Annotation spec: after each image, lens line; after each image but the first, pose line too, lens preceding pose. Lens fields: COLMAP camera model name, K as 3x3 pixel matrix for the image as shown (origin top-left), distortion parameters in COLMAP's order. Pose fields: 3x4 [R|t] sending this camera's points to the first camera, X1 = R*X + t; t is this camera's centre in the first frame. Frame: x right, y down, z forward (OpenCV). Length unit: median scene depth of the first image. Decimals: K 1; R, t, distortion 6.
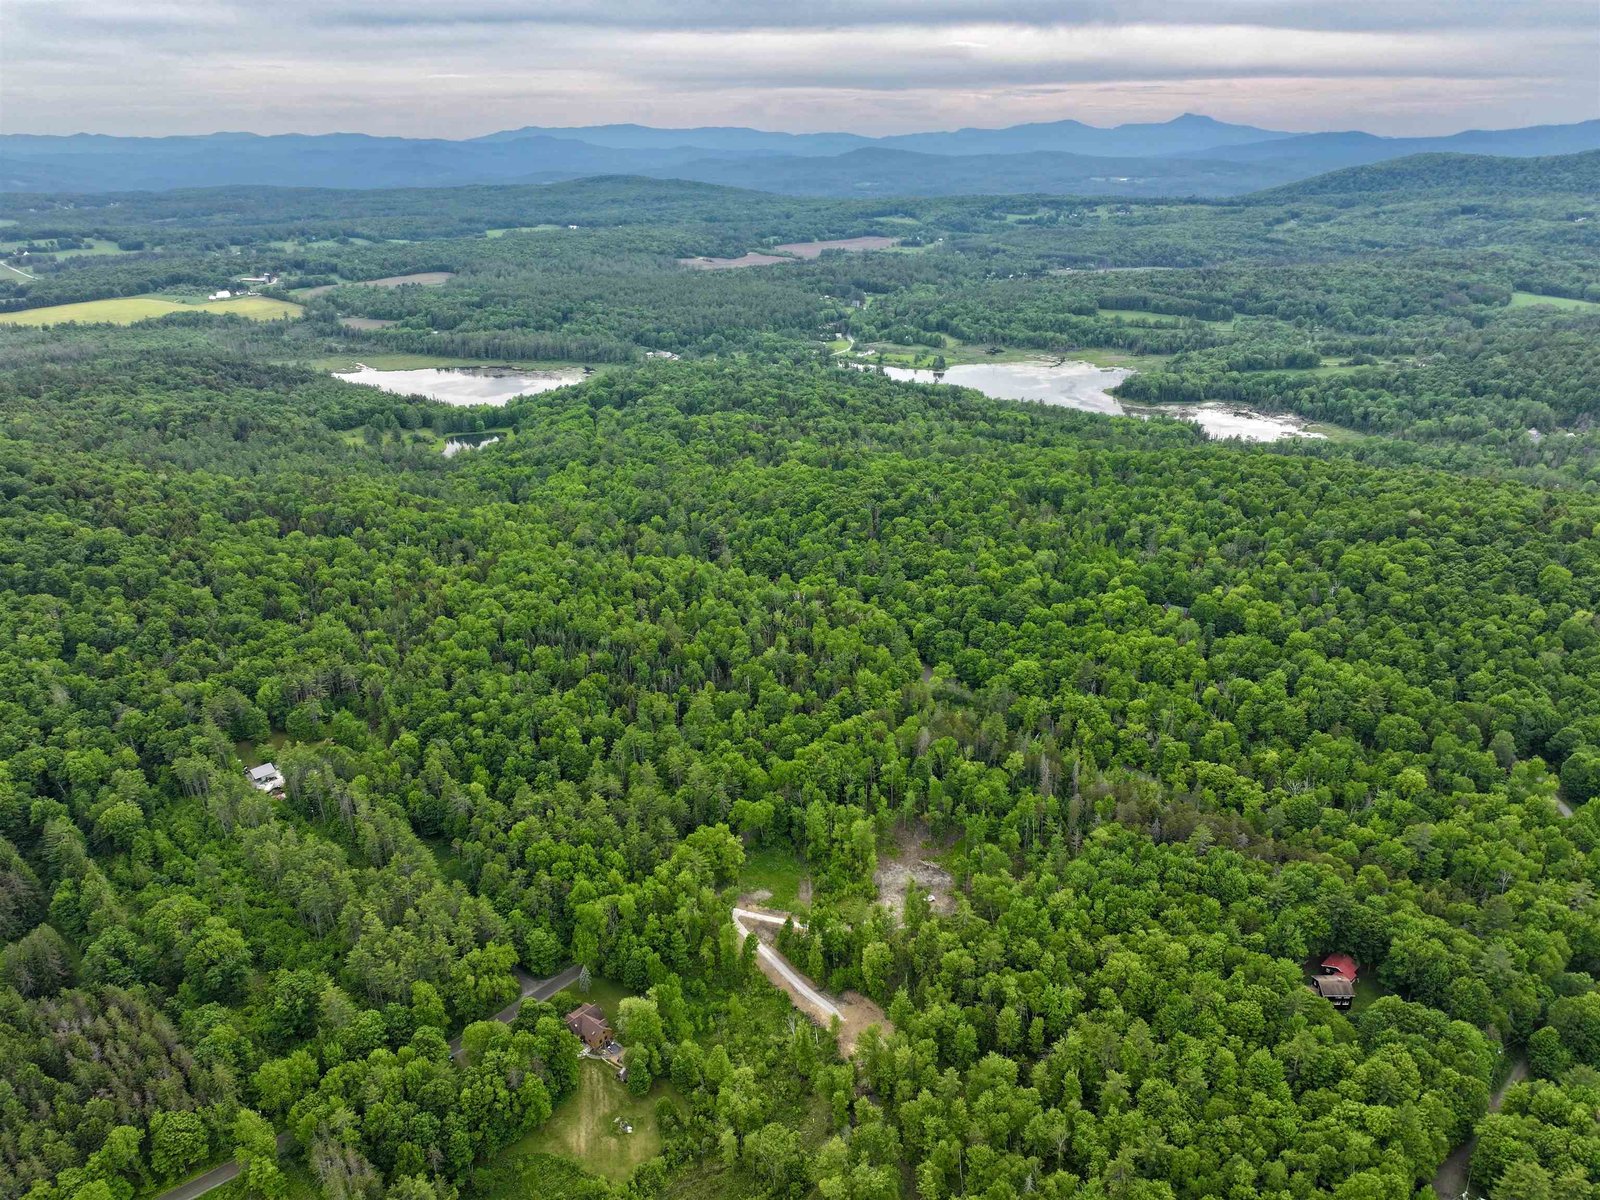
lens RADIAL K [[1120.8, 0, 800.5], [0, 1120.8, 596.1], [0, 0, 1]] dist [0.000213, 0.014063]
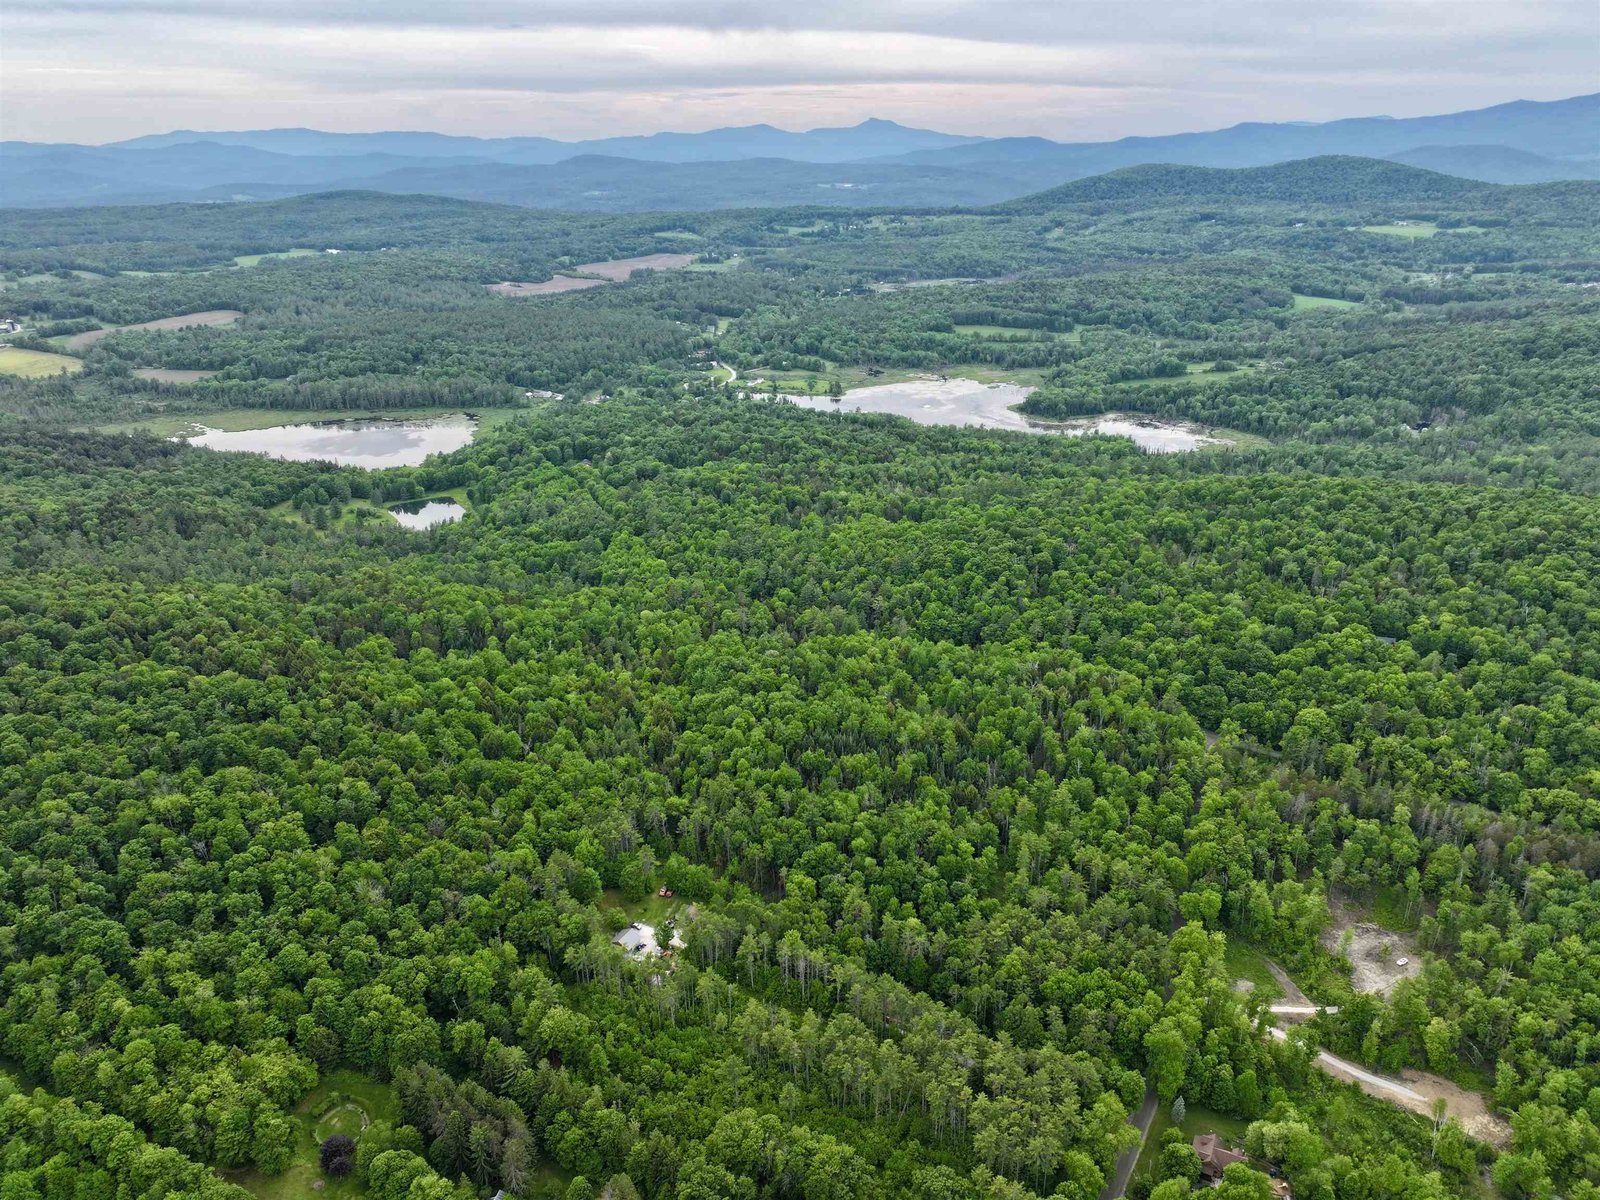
lens RADIAL K [[1120.8, 0, 800.5], [0, 1120.8, 596.1], [0, 0, 1]] dist [0.000213, 0.014063]
pose [[0.966476, -0.100397, 0.236315, -0.153503], [0.100803, 0.994852, 0.010393, -0.032819], [-0.236142, 0.013777, 0.971621, 0.025805]]
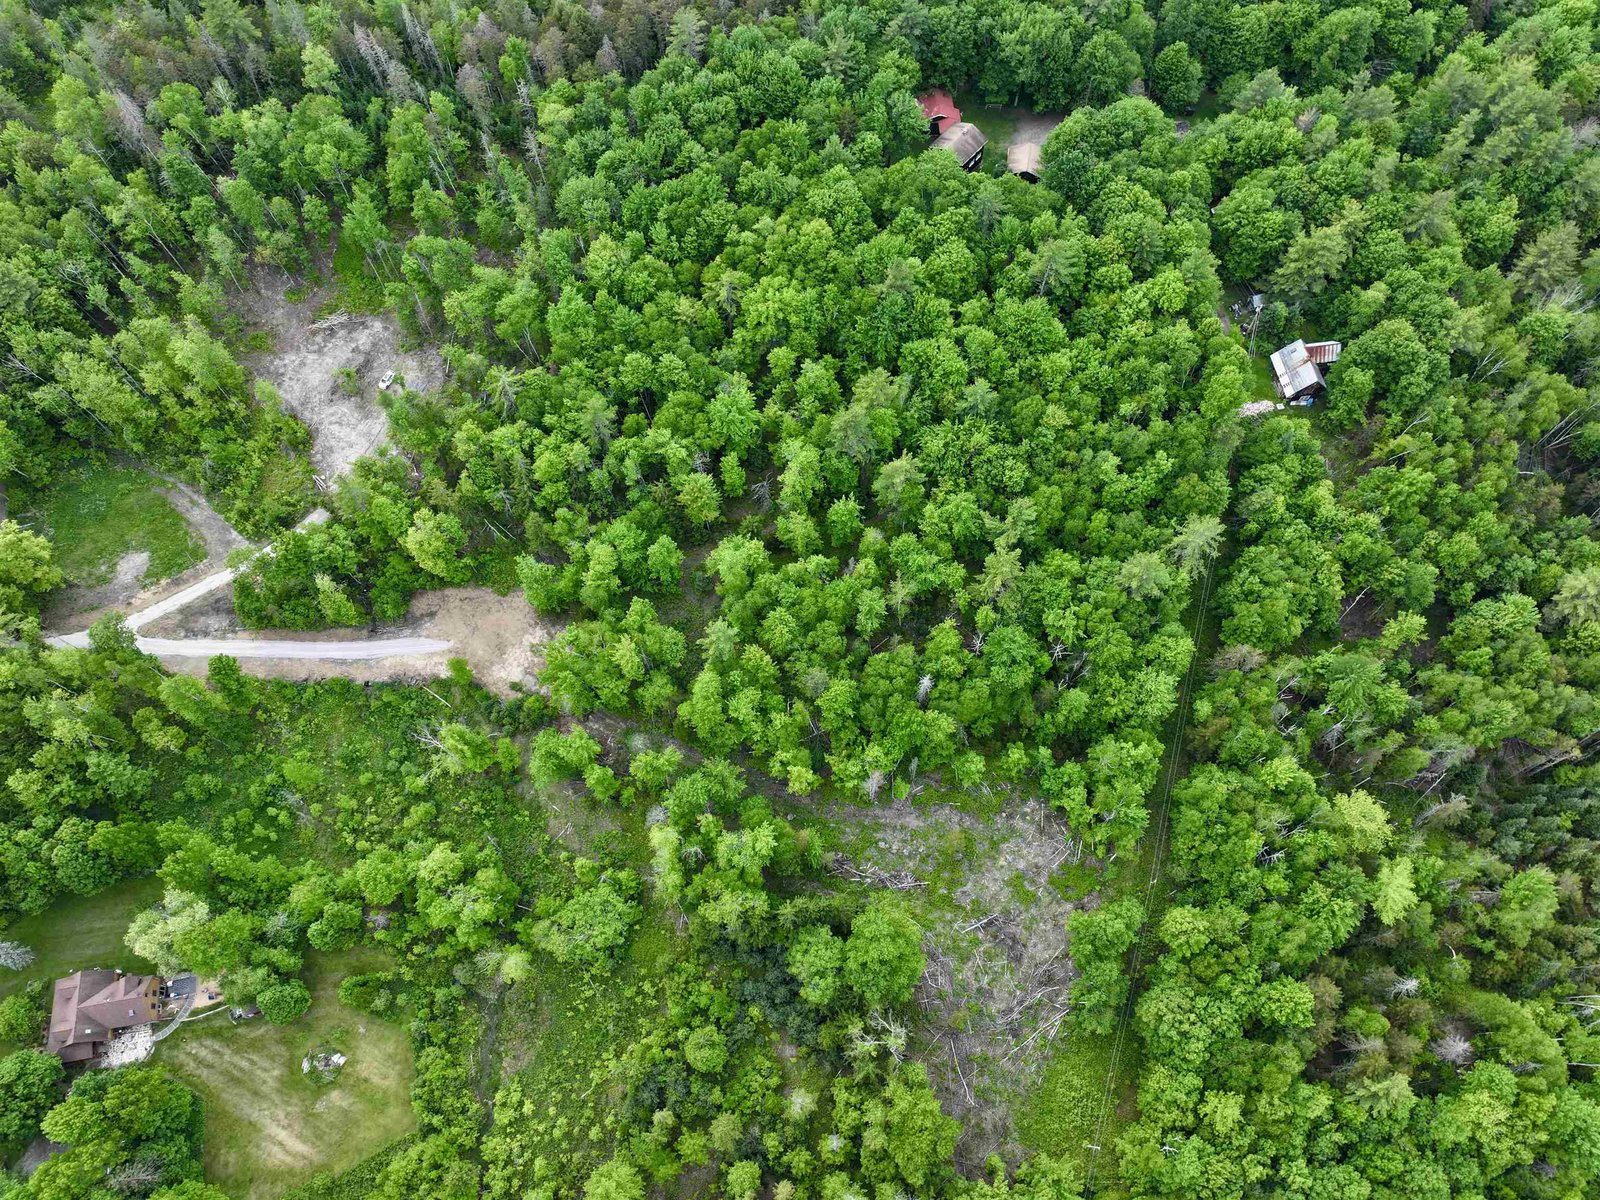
lens RADIAL K [[1123.8, 0, 794.7], [0, 1123.8, 591.3], [0, 0, 1]] dist [0.008520, 0.004461]
pose [[0.628918, -0.697791, 0.342854, -0.006918], [0.297832, 0.623579, 0.722804, -0.004725], [-0.718163, -0.352472, 0.600005, 0.109956]]
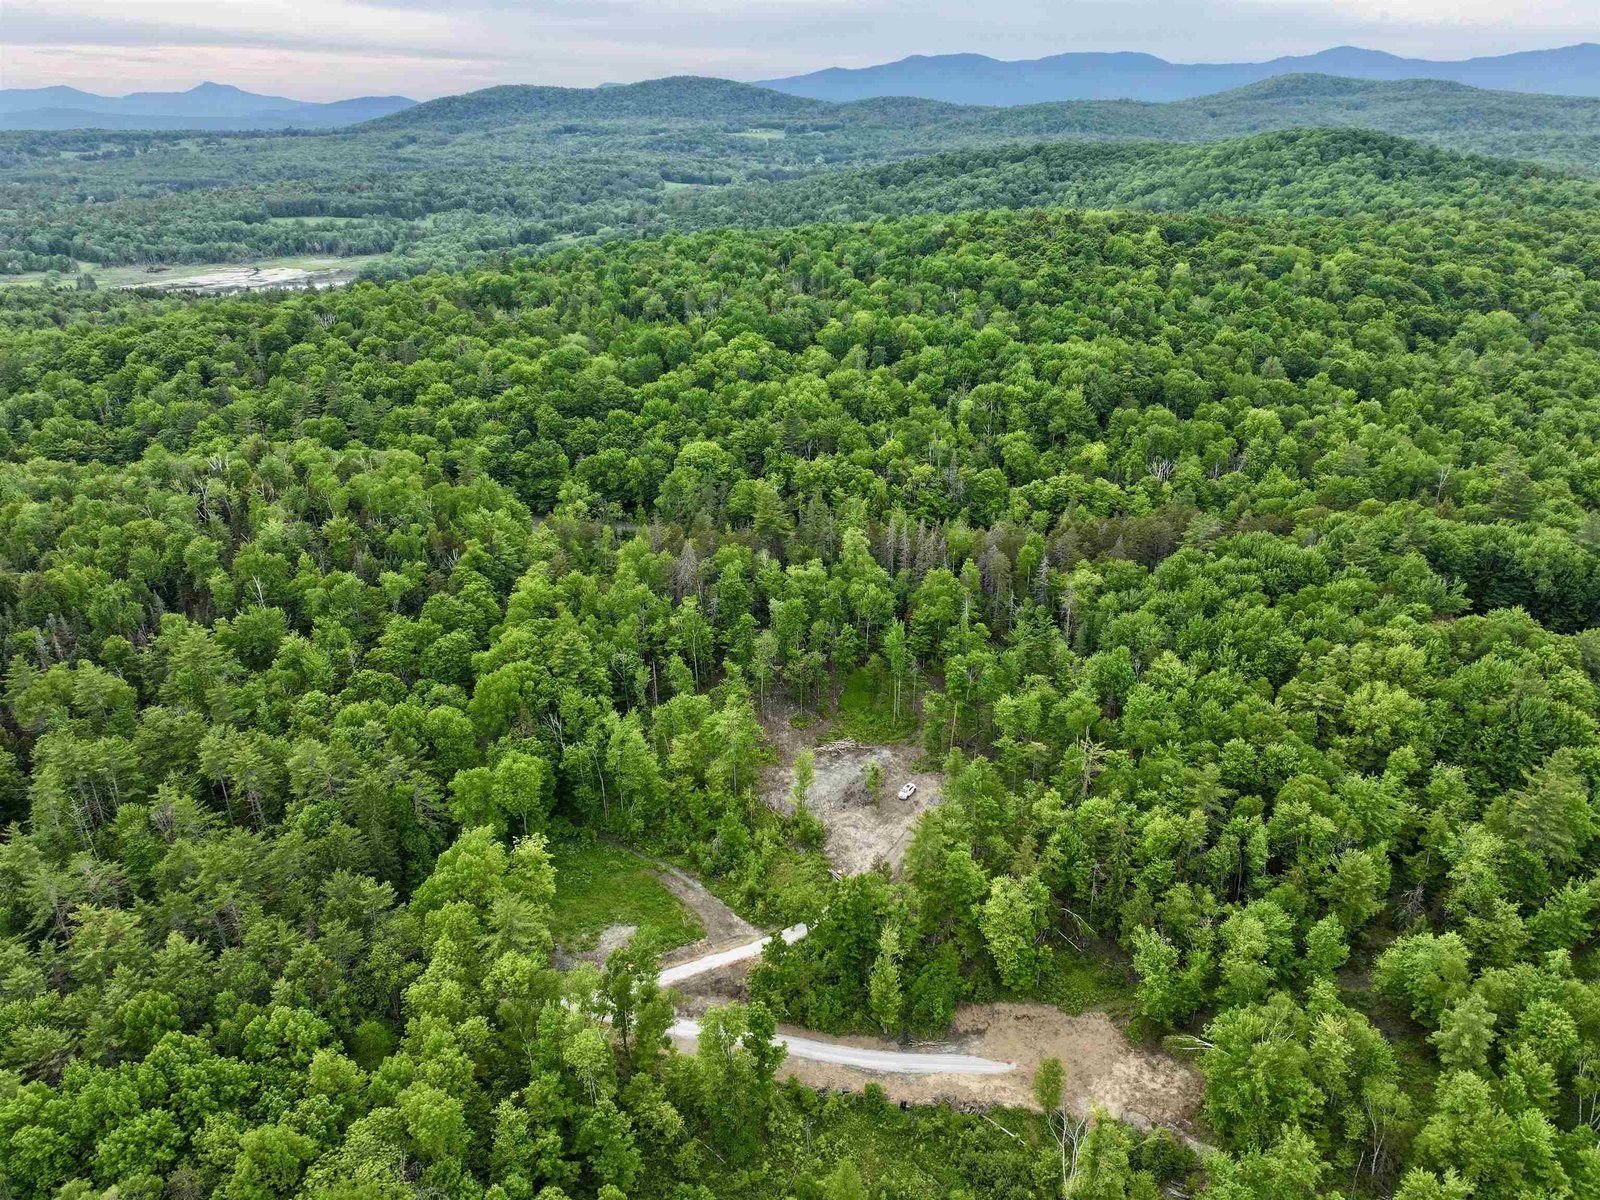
lens RADIAL K [[1120.8, 0, 800.5], [0, 1120.8, 596.1], [0, 0, 1]] dist [0.000213, 0.014063]
pose [[0.724389, -0.271781, 0.633557, -0.055191], [0.262601, 0.958507, 0.110927, 0.026354], [-0.637417, 0.086018, 0.765702, 0.147982]]
